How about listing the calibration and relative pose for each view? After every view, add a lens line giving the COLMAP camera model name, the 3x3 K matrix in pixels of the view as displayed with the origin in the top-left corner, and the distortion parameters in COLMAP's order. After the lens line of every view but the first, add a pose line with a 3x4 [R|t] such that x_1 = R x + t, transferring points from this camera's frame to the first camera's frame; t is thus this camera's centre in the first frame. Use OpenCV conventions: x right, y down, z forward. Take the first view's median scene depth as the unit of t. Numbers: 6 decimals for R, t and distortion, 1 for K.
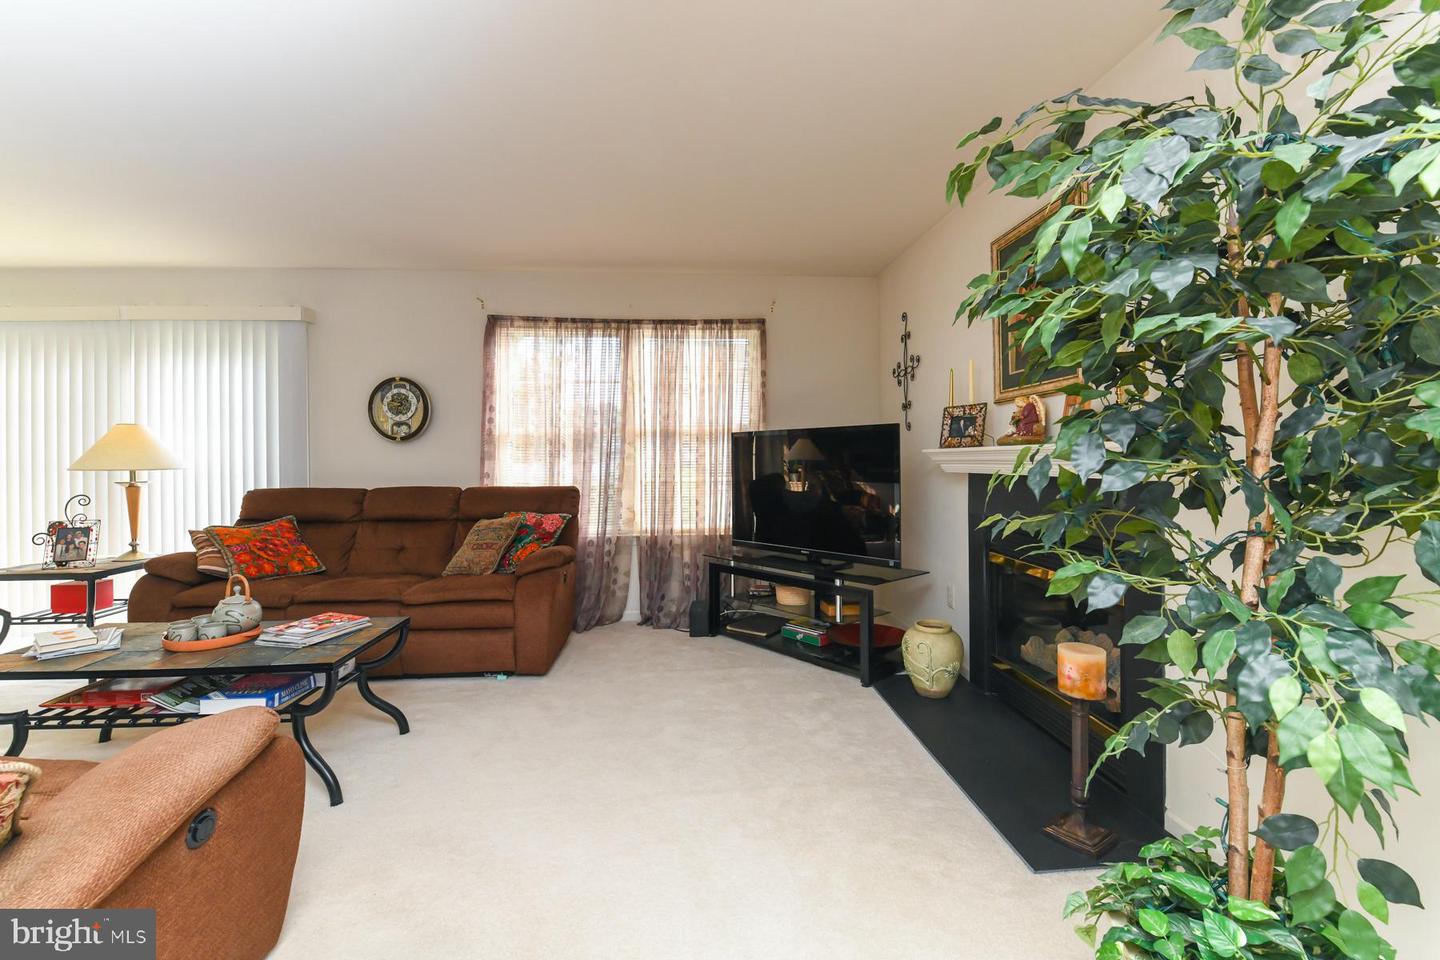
lens RADIAL K [[627.5, 0, 724.3], [0, 627.5, 462.1], [0, 0, 1]] dist [-0.001361, -0.000355]
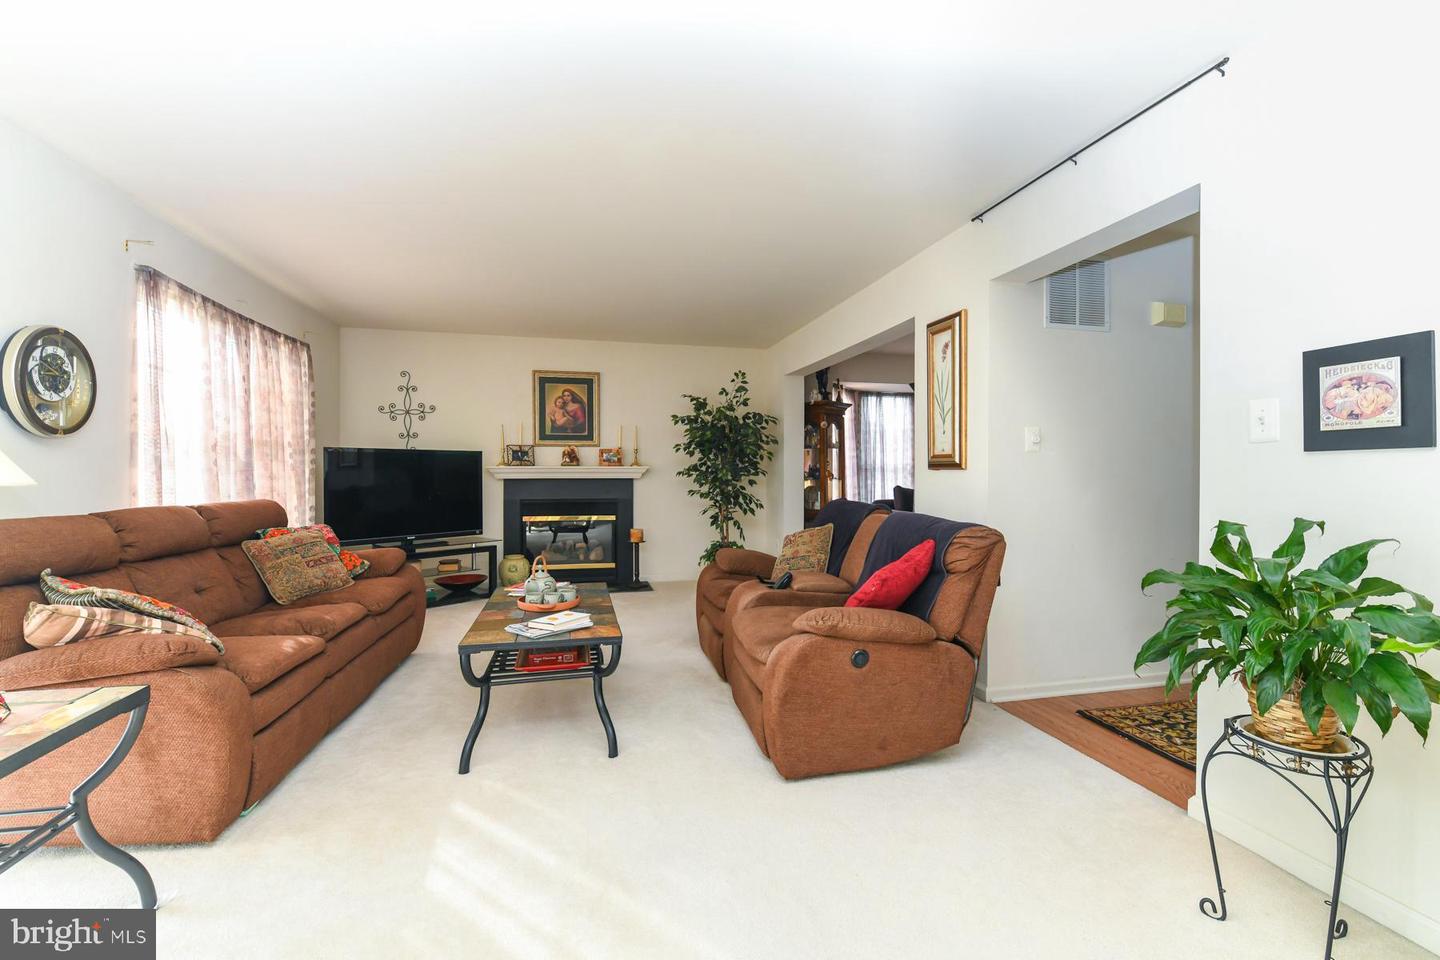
lens RADIAL K [[605.9, 0, 722.2], [0, 605.9, 474.5], [0, 0, 1]] dist [0.011828, -0.010974]
pose [[-0.143740, 0.002719, 0.989612, -1.174985], [0.004062, 0.999989, -0.002158, 0.007740], [-0.989607, 0.003710, -0.143750, 0.455547]]
